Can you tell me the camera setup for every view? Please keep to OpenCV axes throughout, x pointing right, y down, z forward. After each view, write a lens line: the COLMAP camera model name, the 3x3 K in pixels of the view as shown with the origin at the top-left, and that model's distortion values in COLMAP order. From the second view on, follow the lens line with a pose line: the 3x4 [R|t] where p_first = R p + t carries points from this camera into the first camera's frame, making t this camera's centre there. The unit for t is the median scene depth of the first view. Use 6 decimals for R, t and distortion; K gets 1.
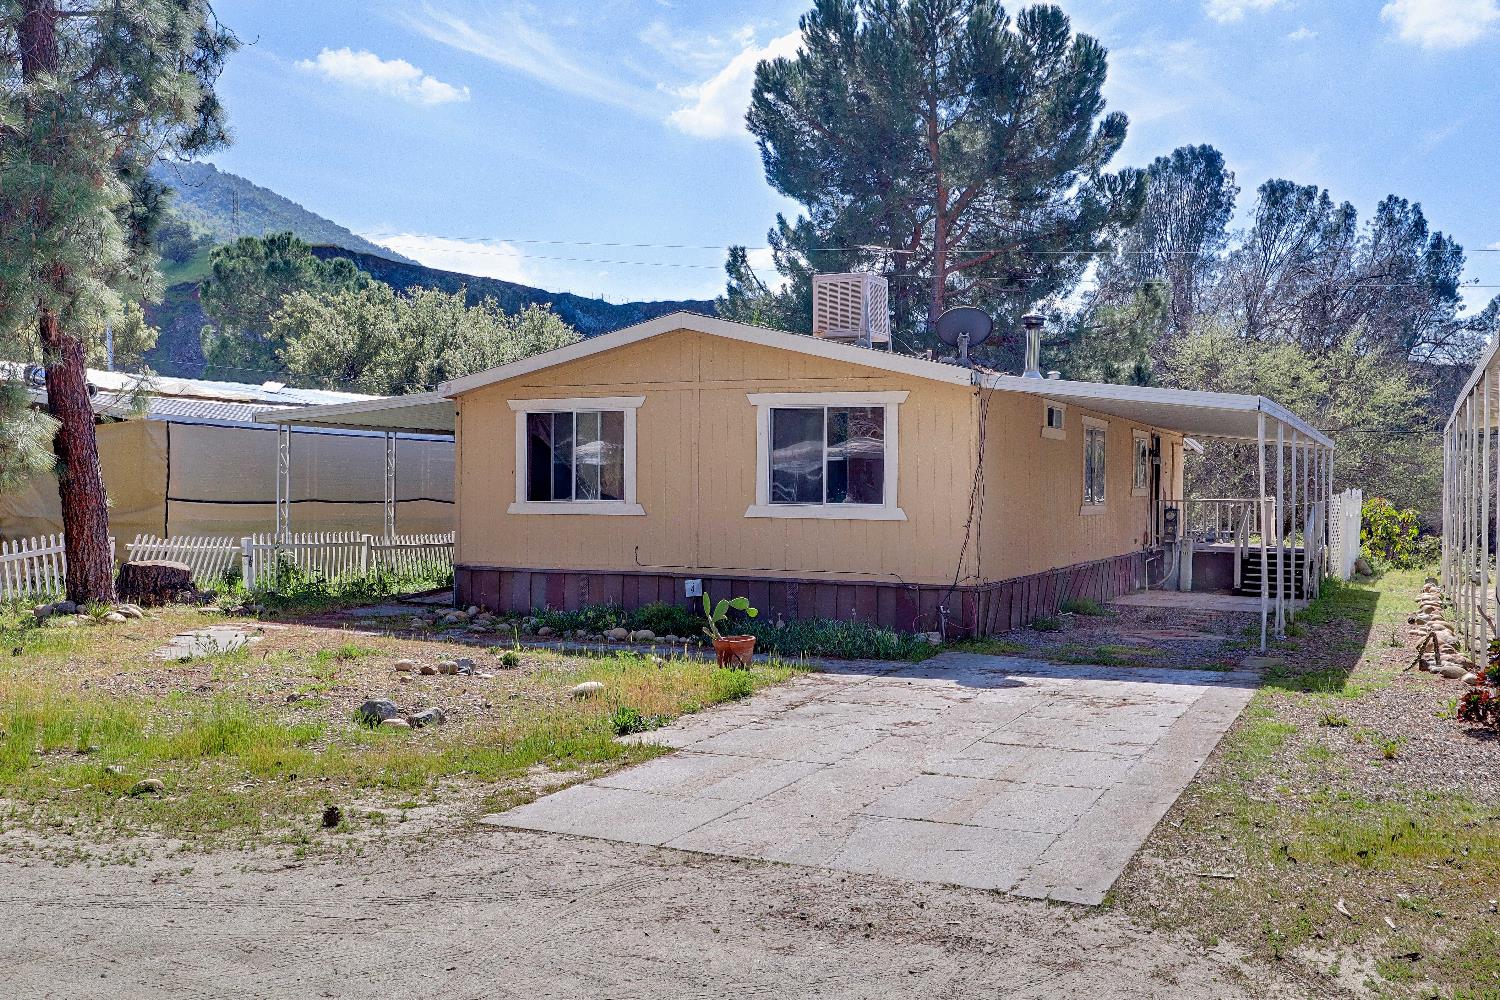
lens RADIAL K [[1464.0, 0, 745.8], [0, 1464.0, 499.6], [0, 0, 1]] dist [-0.002558, 0.000000]
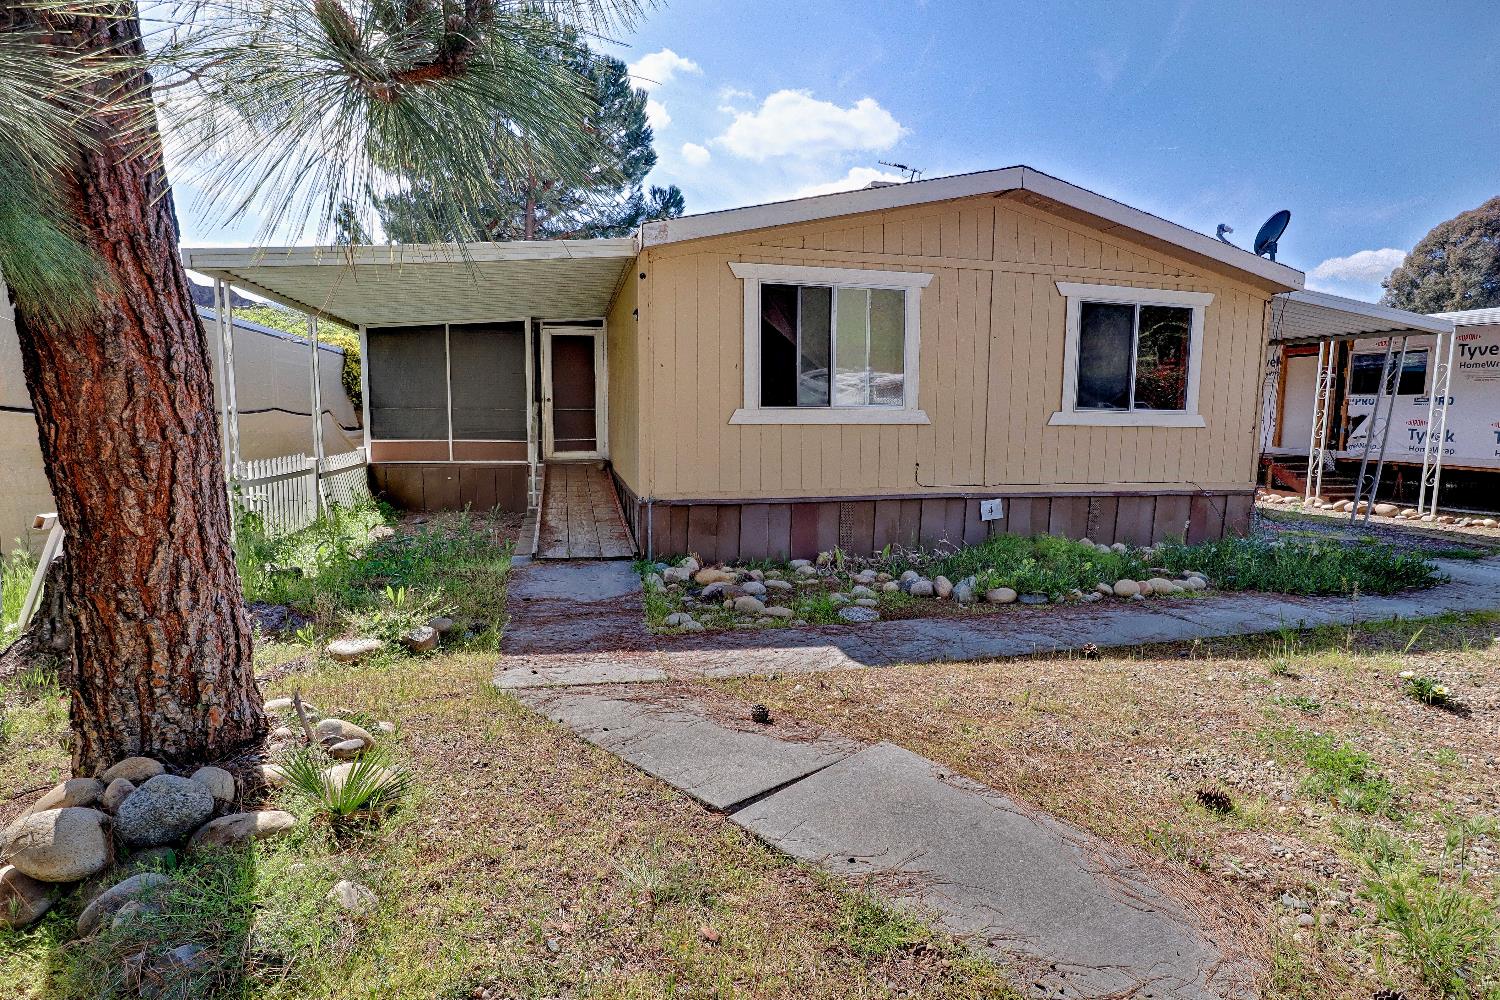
lens RADIAL K [[762.0, 0, 754.9], [0, 762.0, 500.8], [0, 0, 1]] dist [-0.043732, 0.000726]
pose [[0.775375, -0.077030, 0.626786, -0.413792], [0.003191, 0.992998, 0.118089, 0.002896], [-0.631493, -0.089564, 0.770191, 0.745064]]
